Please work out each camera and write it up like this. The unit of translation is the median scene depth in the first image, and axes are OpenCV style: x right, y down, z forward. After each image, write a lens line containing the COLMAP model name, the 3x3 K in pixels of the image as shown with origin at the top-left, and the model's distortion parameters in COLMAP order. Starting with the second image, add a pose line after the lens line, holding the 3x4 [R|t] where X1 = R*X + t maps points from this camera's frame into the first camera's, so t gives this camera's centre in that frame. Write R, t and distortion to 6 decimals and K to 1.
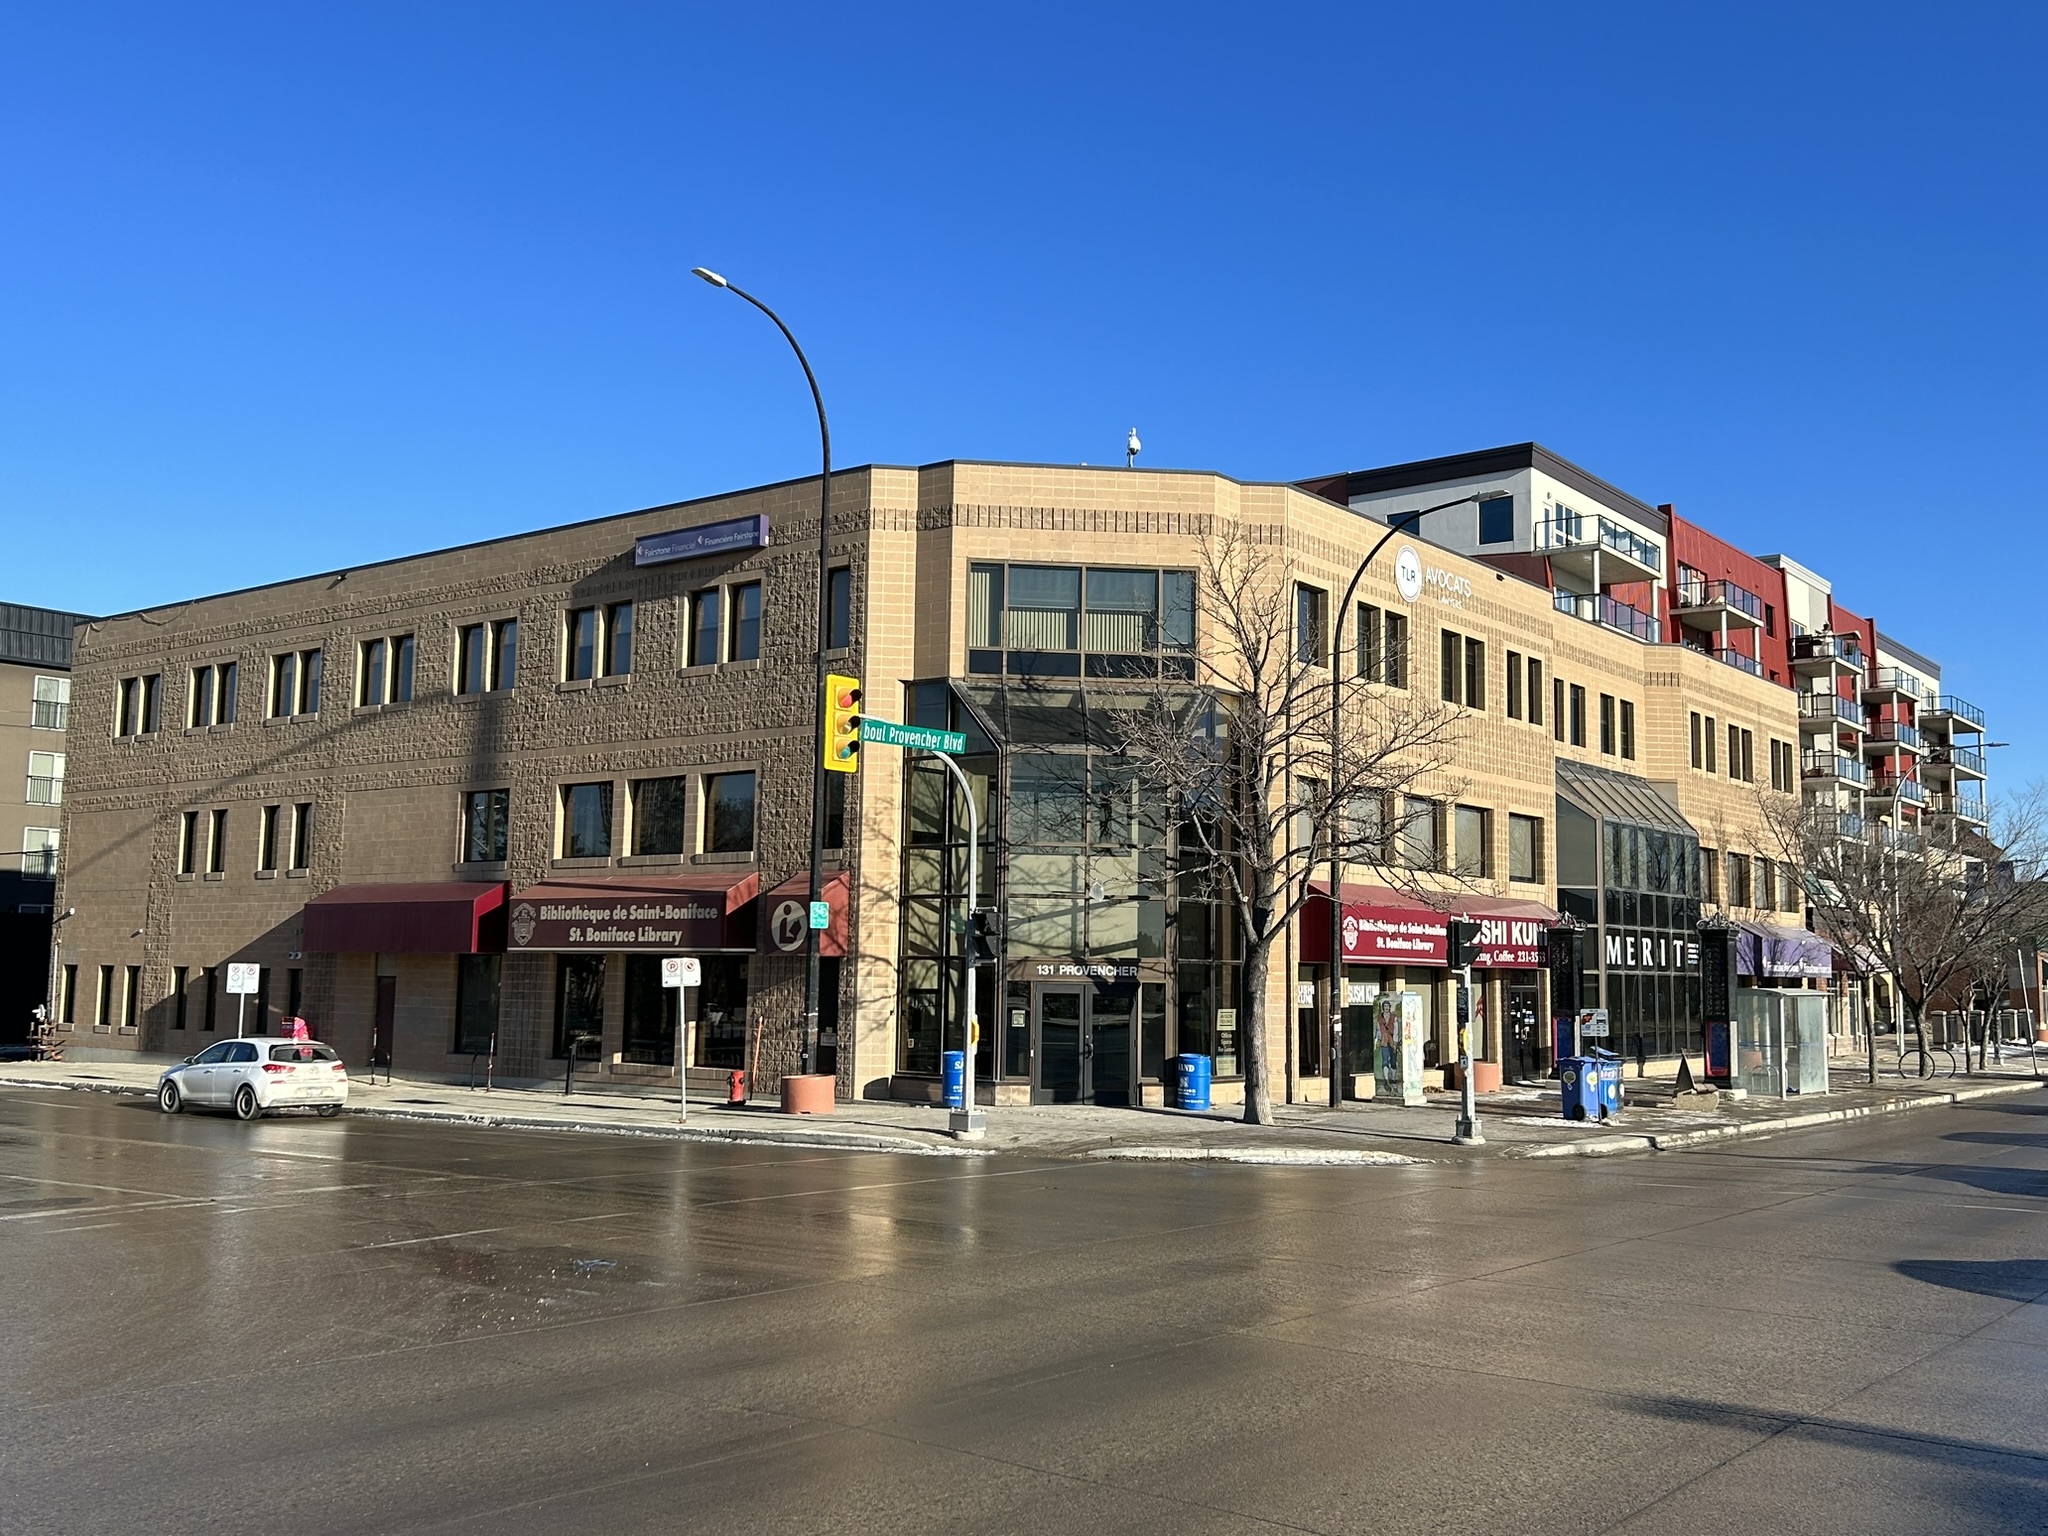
lens RADIAL K [[1937.0, 0, 1024.0], [0, 1937.0, 768.0], [0, 0, 1]] dist [0.000907, 0.000202]
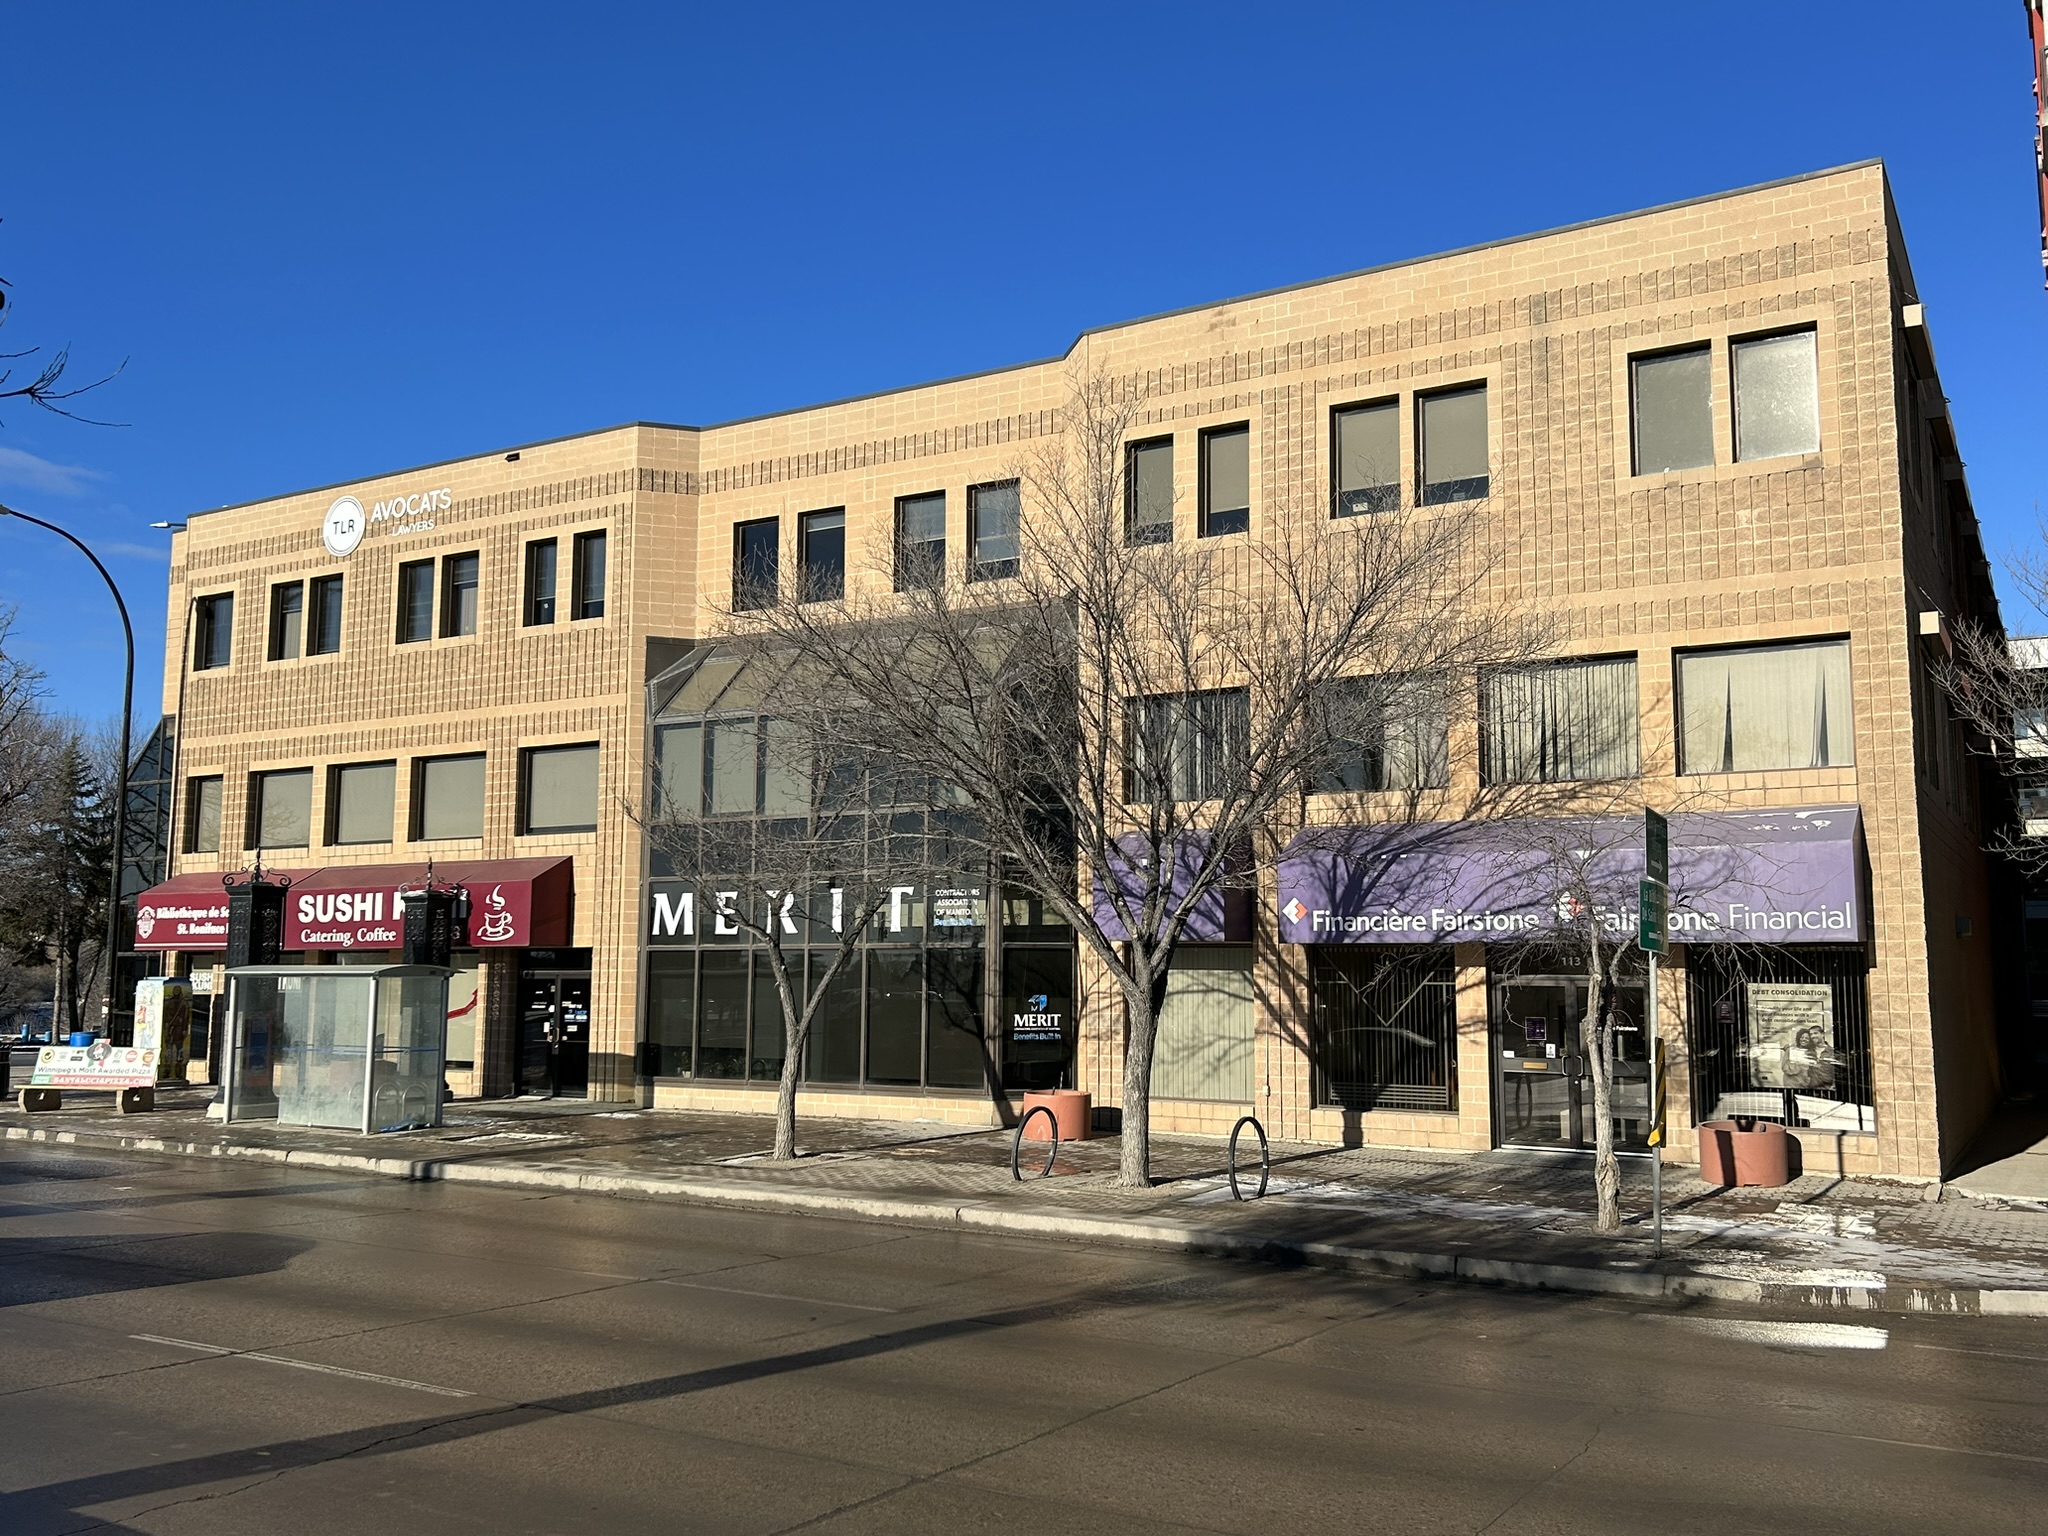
lens RADIAL K [[1815.9, 0, 1024.0], [0, 1815.9, 768.0], [0, 0, 1]] dist [0.000446, 0.000282]
pose [[0.111574, -0.128932, -0.985357, 1.083980], [0.104813, 0.987544, -0.117350, 0.150875], [0.988213, -0.090185, 0.123698, 1.214258]]
